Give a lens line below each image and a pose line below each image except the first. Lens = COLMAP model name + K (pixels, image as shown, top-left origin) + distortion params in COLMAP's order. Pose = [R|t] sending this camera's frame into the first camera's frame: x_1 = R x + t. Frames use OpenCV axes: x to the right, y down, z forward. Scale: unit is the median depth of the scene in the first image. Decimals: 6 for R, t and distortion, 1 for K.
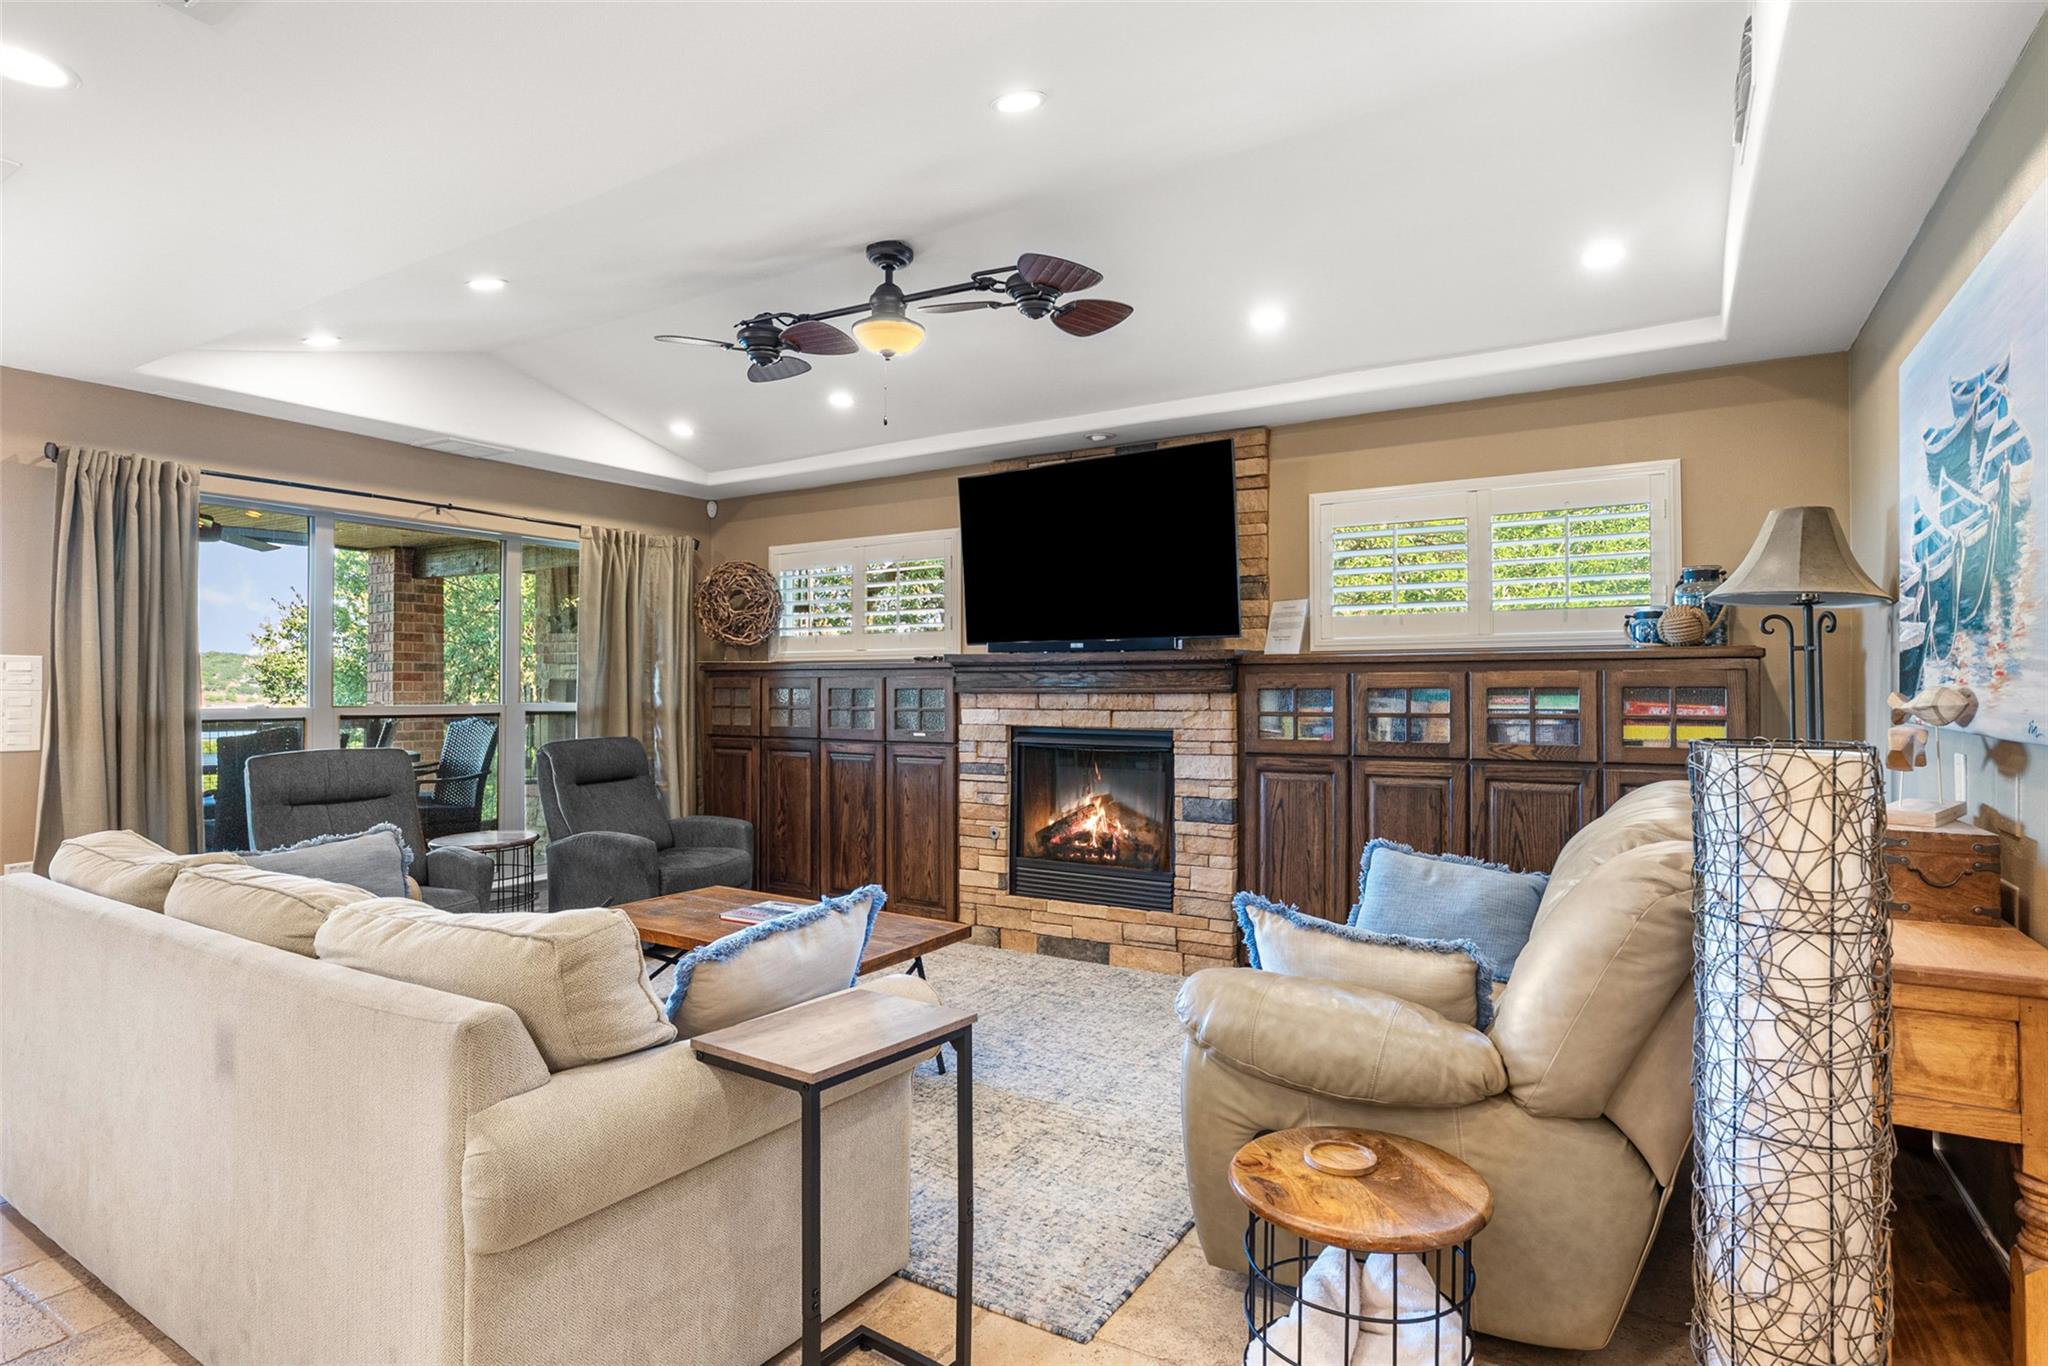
lens RADIAL K [[1083.8, 0, 1027.5], [0, 1083.8, 669.9], [0, 0, 1]] dist [0.001617, 0.003644]
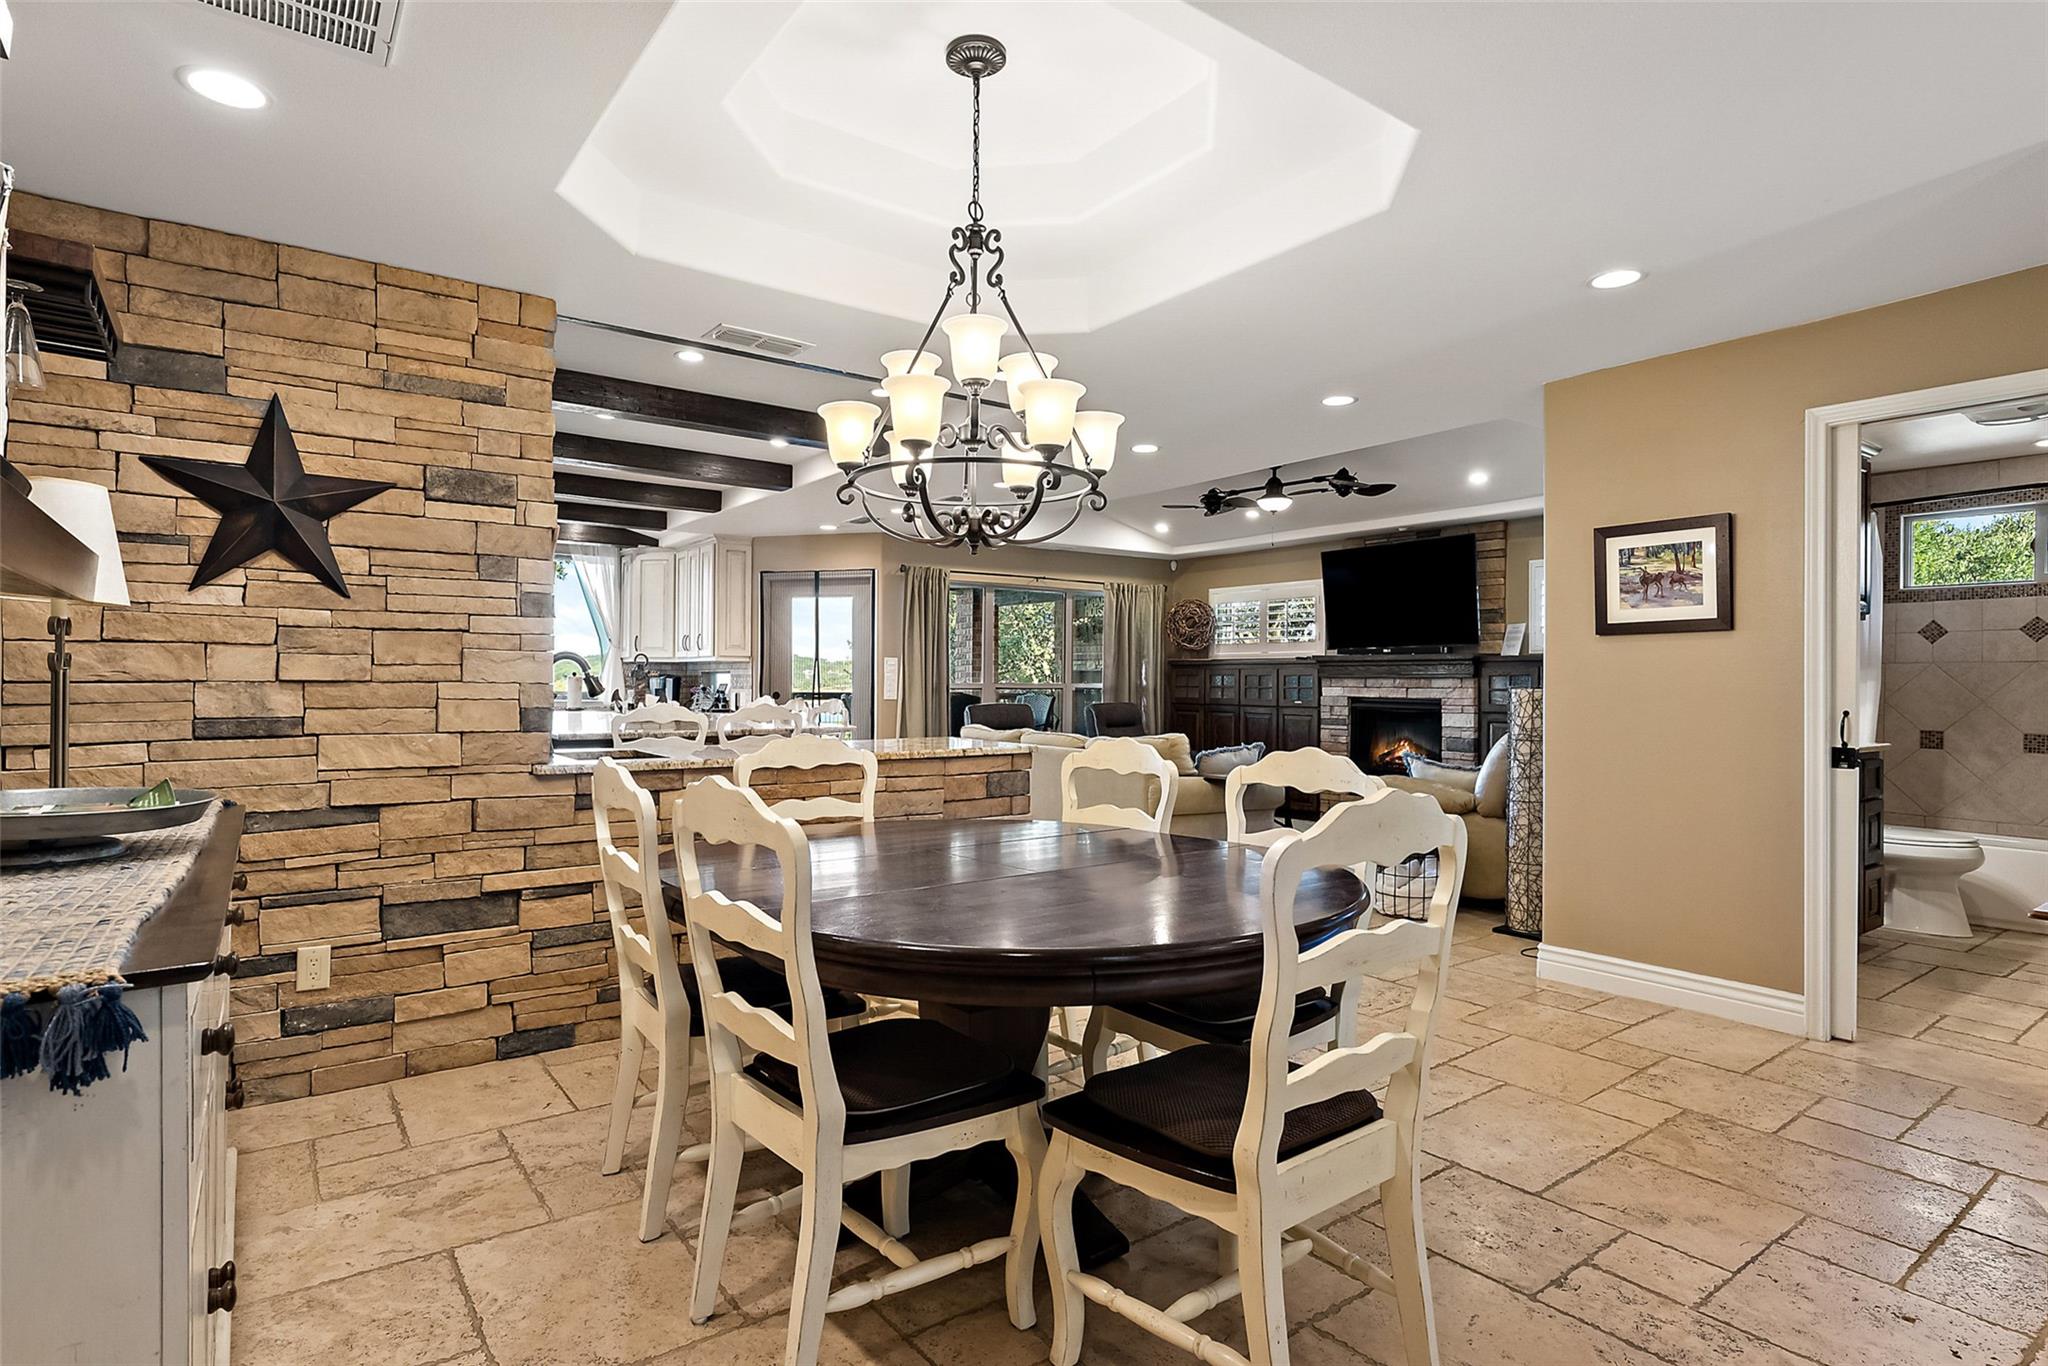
lens RADIAL K [[1083.8, 0, 1038.6], [0, 1083.8, 685.2], [0, 0, 1]] dist [0.001617, 0.003644]
pose [[0.931653, 0.006884, -0.363284, 0.150404], [0.000099, 0.999816, 0.019202, -0.000255], [0.363349, -0.017925, 0.931481, -0.795931]]
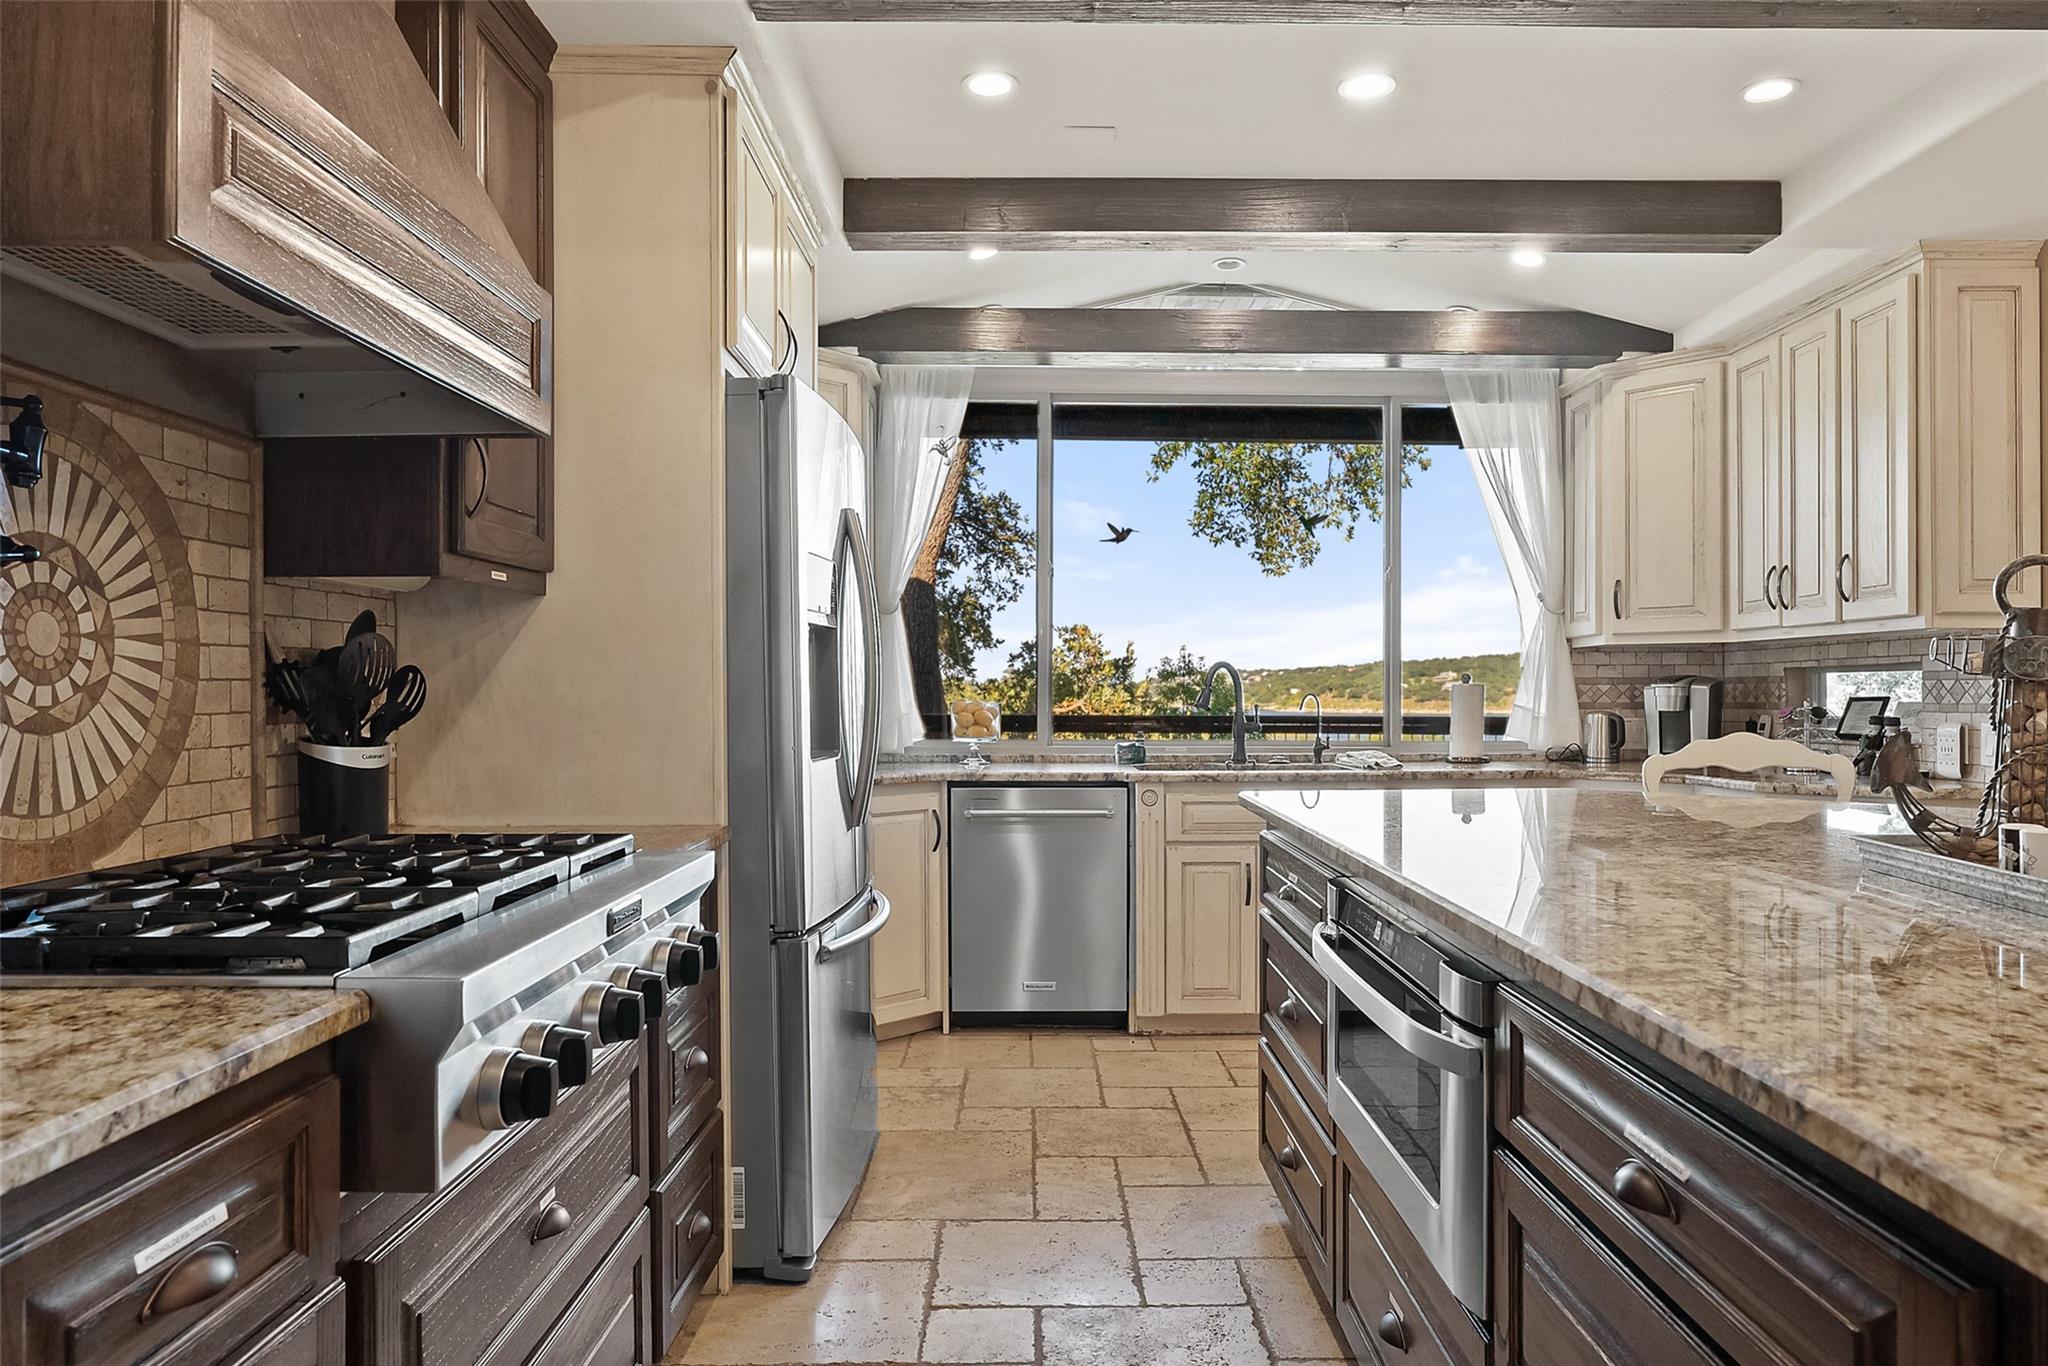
lens RADIAL K [[1308.1, 0, 1025.3], [0, 1308.1, 694.4], [0, 0, 1]] dist [-0.028134, 0.000334]
pose [[0.523143, -0.001223, -0.852244, -0.649047], [0.019727, 0.999748, 0.010674, 0.012545], [0.852016, -0.022396, 0.523036, -0.106281]]
